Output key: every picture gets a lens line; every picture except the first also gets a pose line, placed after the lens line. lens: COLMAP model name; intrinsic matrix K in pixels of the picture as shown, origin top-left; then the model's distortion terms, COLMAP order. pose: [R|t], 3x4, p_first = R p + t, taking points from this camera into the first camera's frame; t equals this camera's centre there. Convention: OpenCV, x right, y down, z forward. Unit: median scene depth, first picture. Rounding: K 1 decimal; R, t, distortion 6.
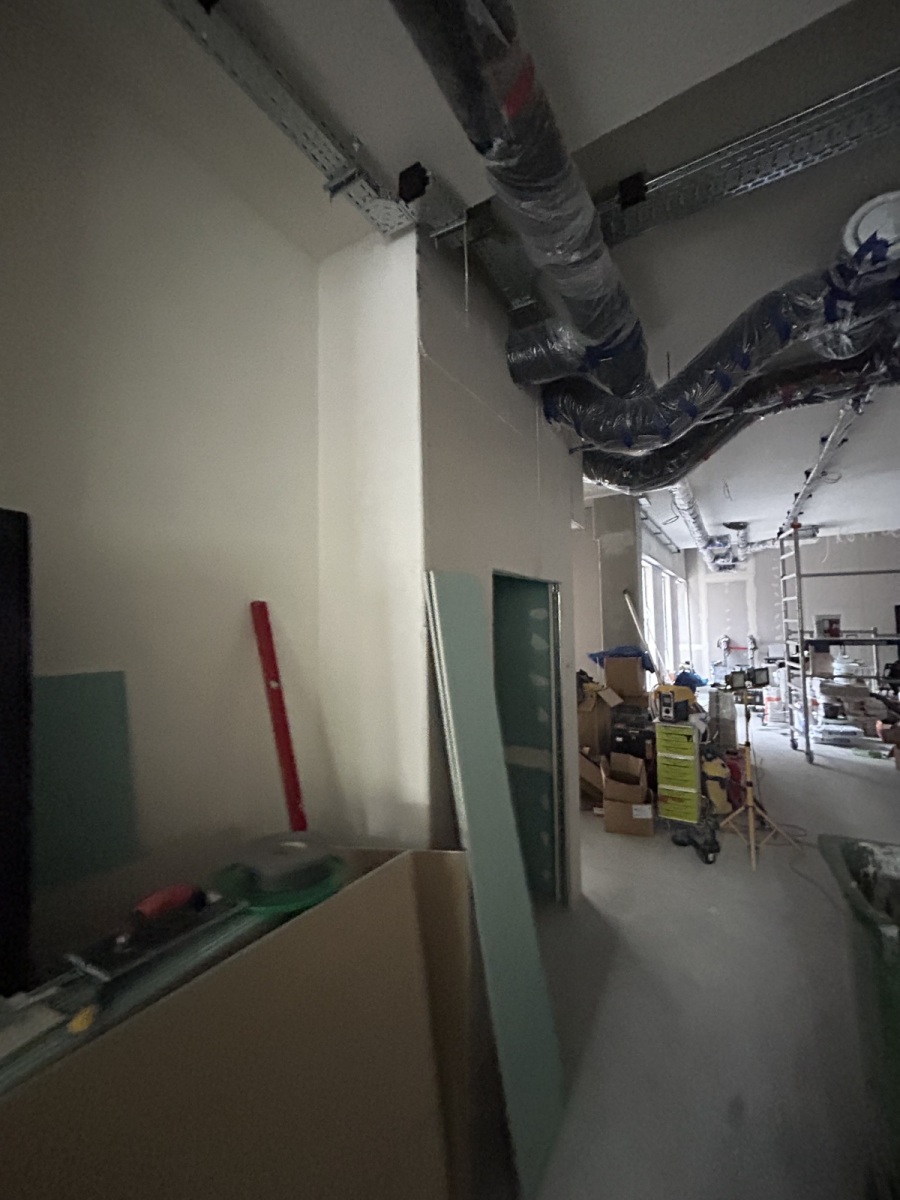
lens RADIAL K [[485.4, 0, 450.0], [0, 485.4, 600.0], [0, 0, 1]] dist [0.000029, 0.000625]
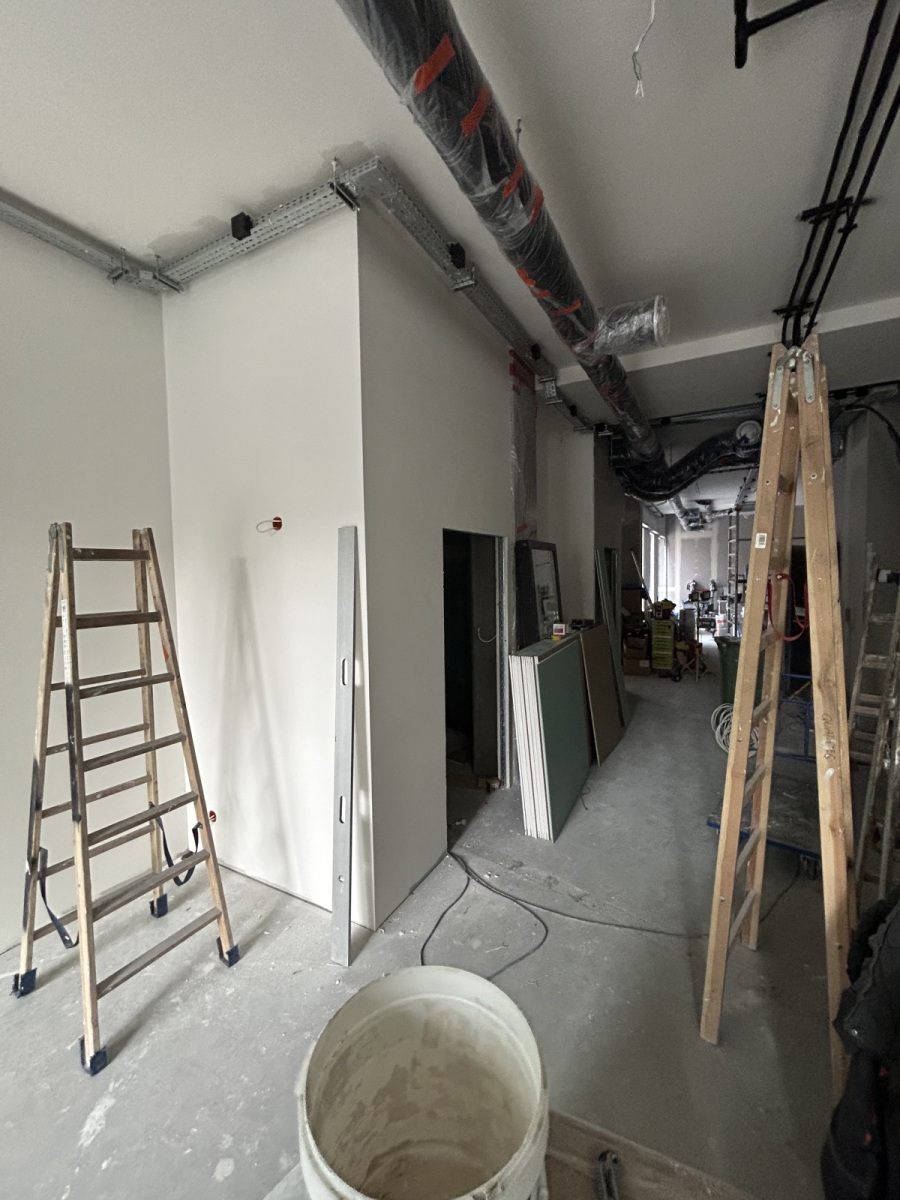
lens RADIAL K [[485.4, 0, 450.0], [0, 485.4, 600.0], [0, 0, 1]] dist [0.000029, 0.000625]
pose [[0.998927, 0.000447, 0.046306, -0.258628], [-0.005316, 0.994451, 0.105065, -0.013572], [-0.046002, -0.105198, 0.993387, -0.479124]]
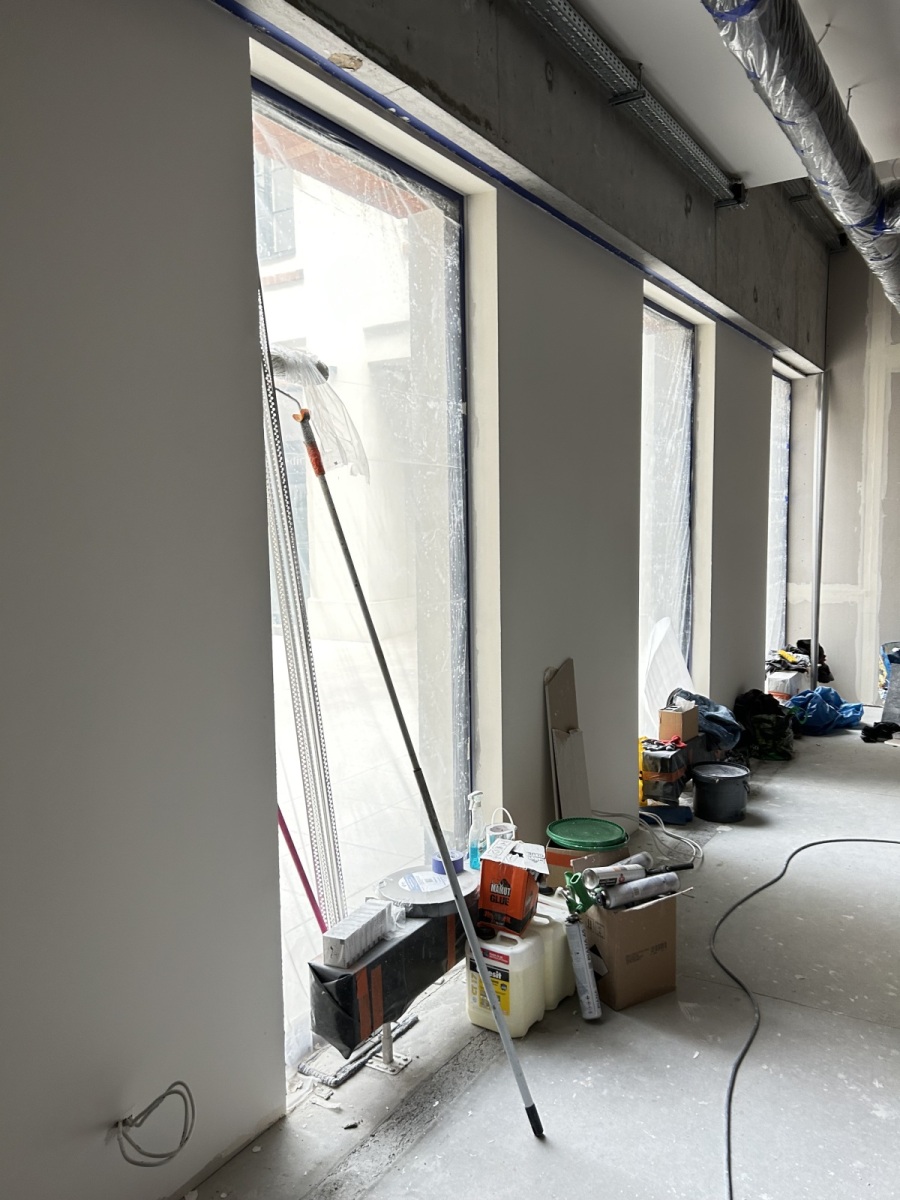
lens RADIAL K [[875.5, 0, 479.2], [0, 875.5, 598.8], [0, 0, 1]] dist [0.023758, -0.045235]
pose [[0.999973, 0.002434, -0.006873, 0.536890], [-0.001412, 0.989438, 0.144951, 0.041917], [0.007153, -0.144937, 0.989415, 0.860487]]
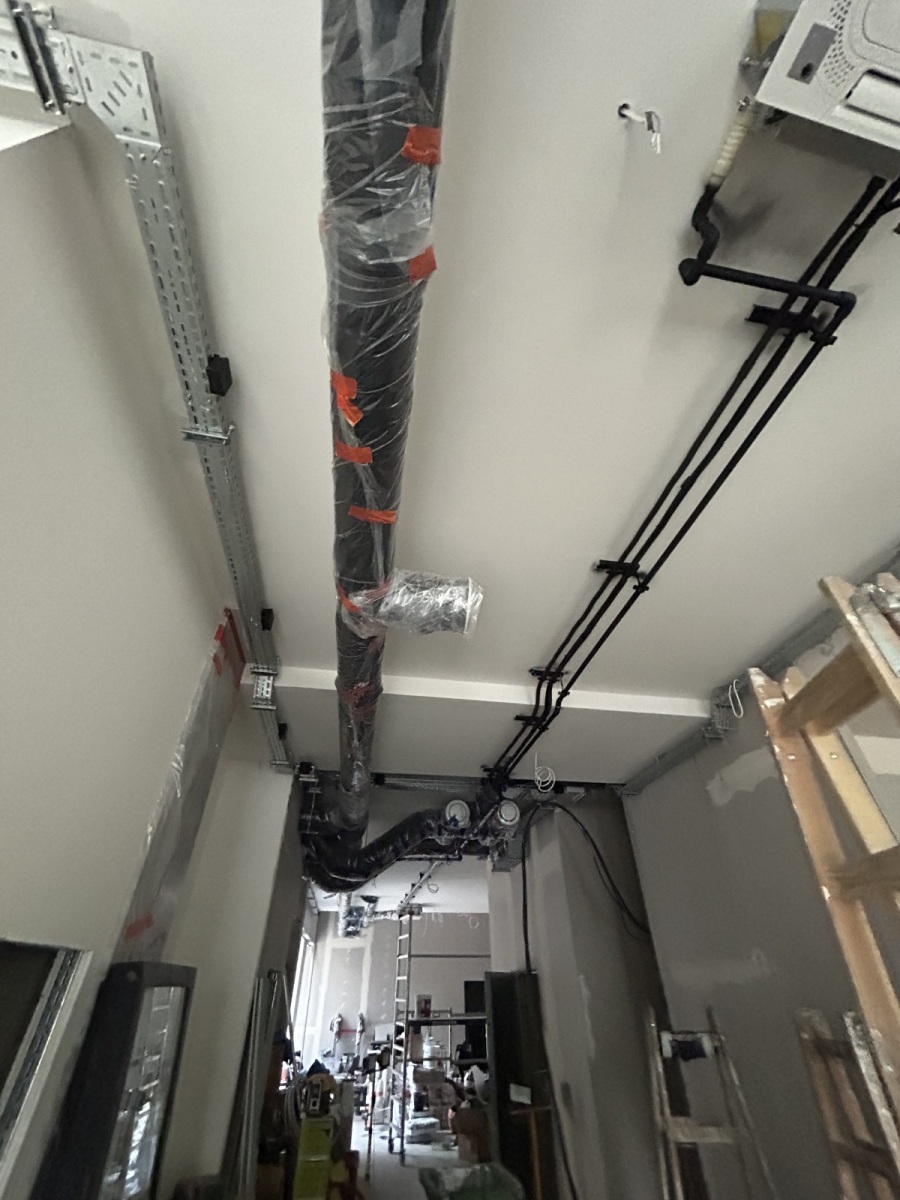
lens RADIAL K [[485.4, 0, 450.0], [0, 485.4, 600.0], [0, 0, 1]] dist [0.000029, 0.000625]
pose [[0.756017, 0.418892, 0.502959, -0.227588], [-0.041136, 0.797290, -0.602193, -0.027287], [-0.653258, 0.434578, 0.619996, -0.266692]]
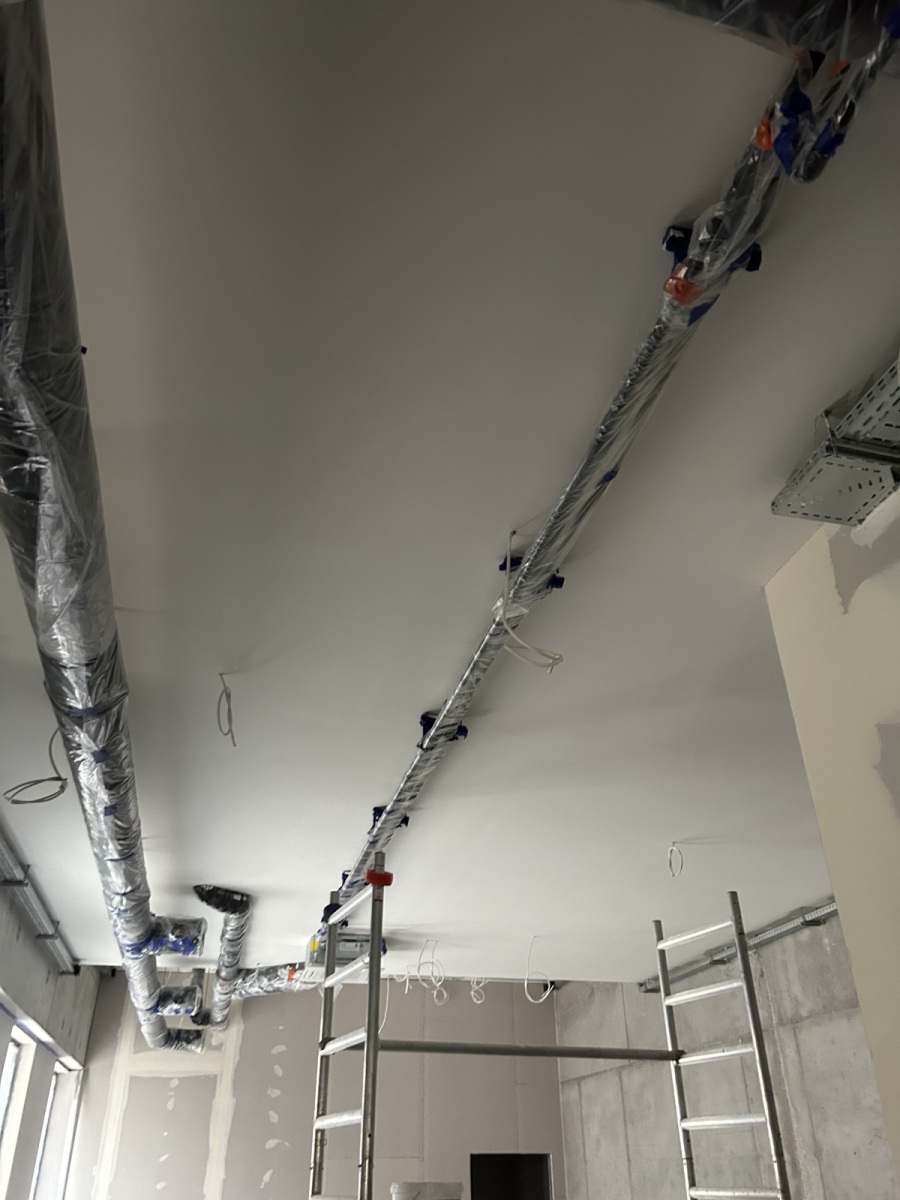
lens RADIAL K [[875.5, 0, 479.2], [0, 875.5, 598.8], [0, 0, 1]] dist [0.023758, -0.045235]
pose [[0.690924, 0.401331, 0.601297, 0.248328], [-0.032915, 0.848354, -0.528406, 0.006478], [-0.722178, 0.345297, 0.599358, 0.411214]]
